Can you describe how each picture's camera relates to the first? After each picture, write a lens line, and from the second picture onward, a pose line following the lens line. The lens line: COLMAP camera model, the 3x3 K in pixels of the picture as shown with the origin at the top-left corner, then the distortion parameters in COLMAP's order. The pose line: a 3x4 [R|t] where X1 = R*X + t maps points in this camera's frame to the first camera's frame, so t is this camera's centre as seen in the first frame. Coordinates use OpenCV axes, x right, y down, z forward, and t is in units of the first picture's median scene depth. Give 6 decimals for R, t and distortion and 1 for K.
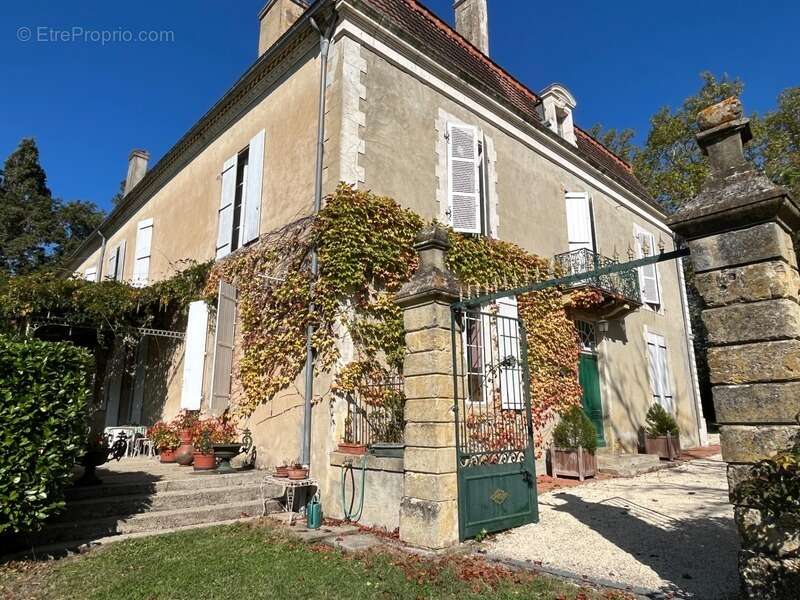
lens RADIAL K [[515.4, 0, 396.2], [0, 515.4, 301.3], [0, 0, 1]] dist [-0.008797, -0.000516]
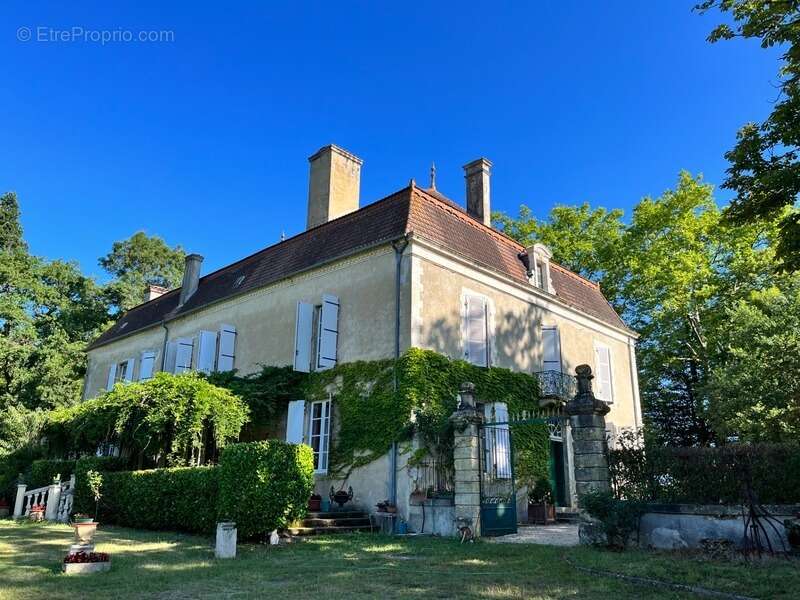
lens RADIAL K [[611.2, 0, 403.8], [0, 611.2, 298.5], [0, 0, 1]] dist [0.035826, -0.008804]
pose [[0.997397, 0.034636, 0.063244, -0.253399], [-0.029329, 0.996119, -0.082988, -0.199104], [-0.065873, 0.080917, 0.994542, -1.035756]]
